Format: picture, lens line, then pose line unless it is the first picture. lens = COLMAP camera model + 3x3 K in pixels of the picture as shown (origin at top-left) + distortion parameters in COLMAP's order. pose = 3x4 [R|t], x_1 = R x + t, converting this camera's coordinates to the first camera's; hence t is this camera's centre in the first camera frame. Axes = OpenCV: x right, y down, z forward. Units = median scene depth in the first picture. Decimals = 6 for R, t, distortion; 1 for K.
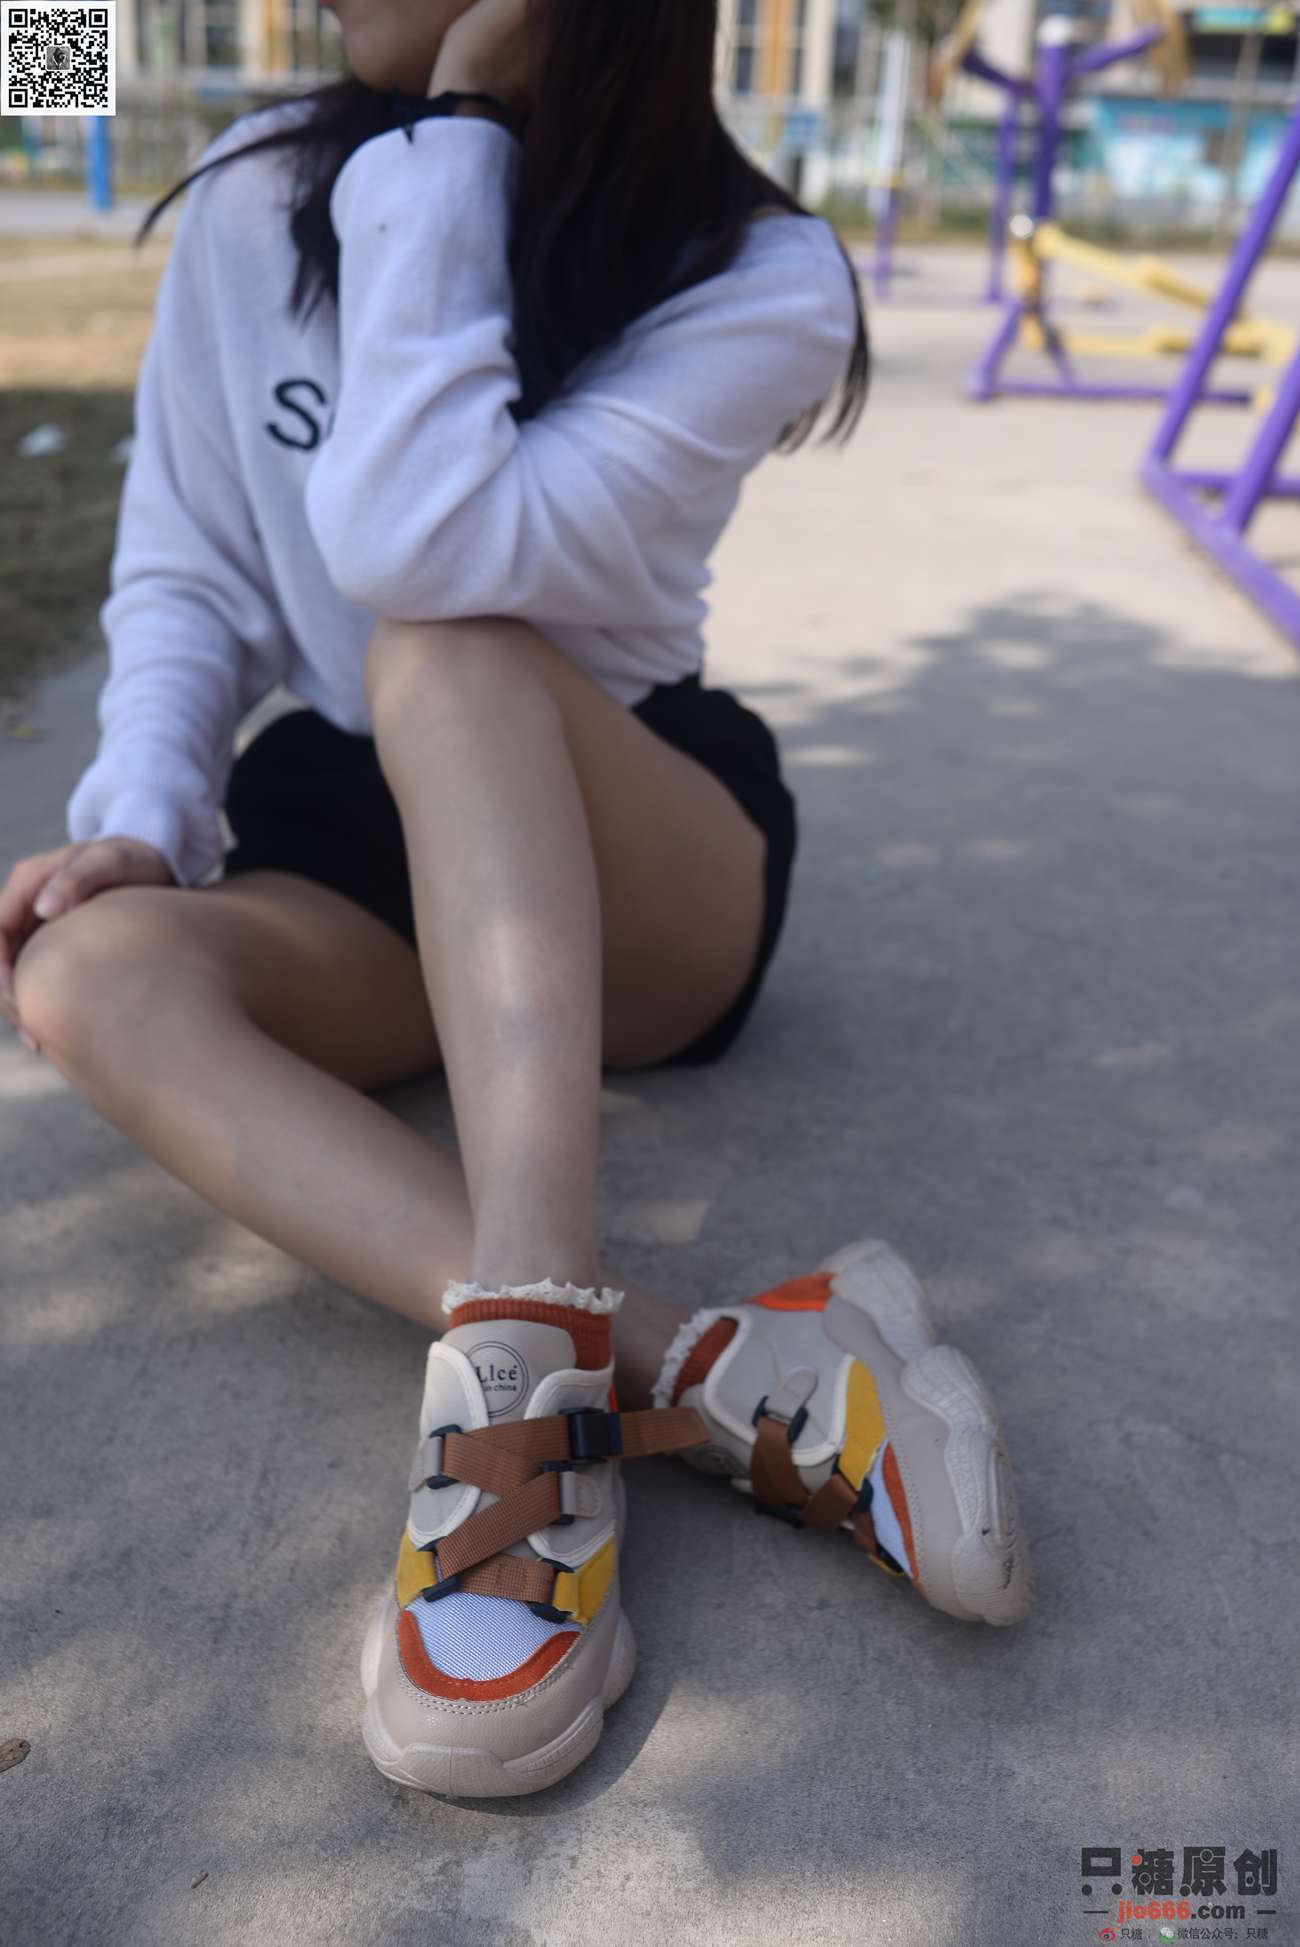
lens RADIAL K [[2011.5, 0, 650.0], [0, 2011.5, 973.5], [0, 0, 1]] dist [0.001202, 0.010913]
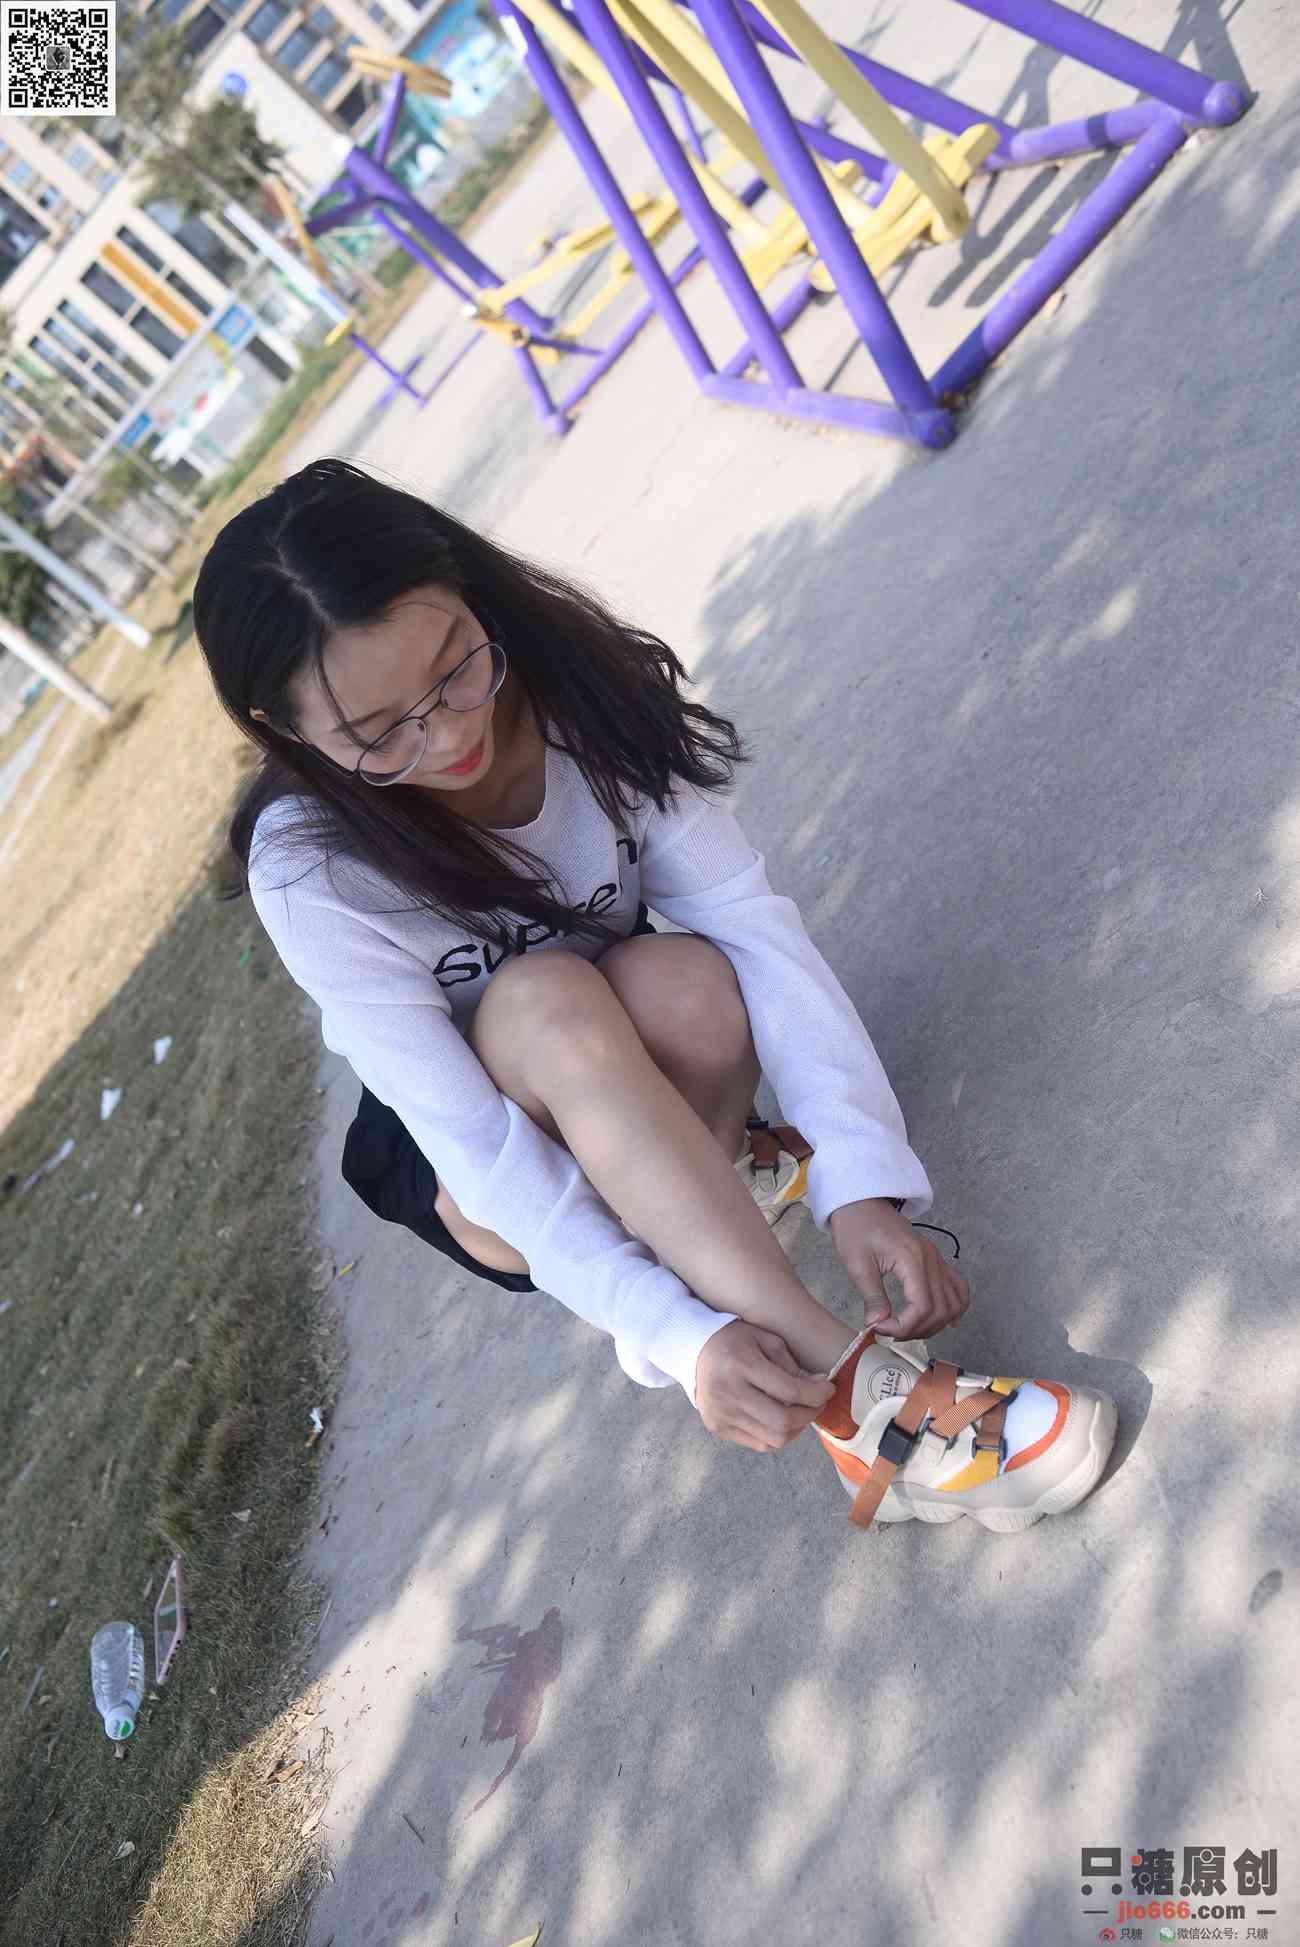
lens RADIAL K [[1966.6, 0, 650.0], [0, 1966.6, 973.5], [0, 0, 1]] dist [0.001830, 0.001924]
pose [[0.623352, -0.780138, -0.053067, 0.095799], [0.779261, 0.625398, -0.040377, -0.078938], [0.064688, -0.016184, 0.997774, -0.724688]]
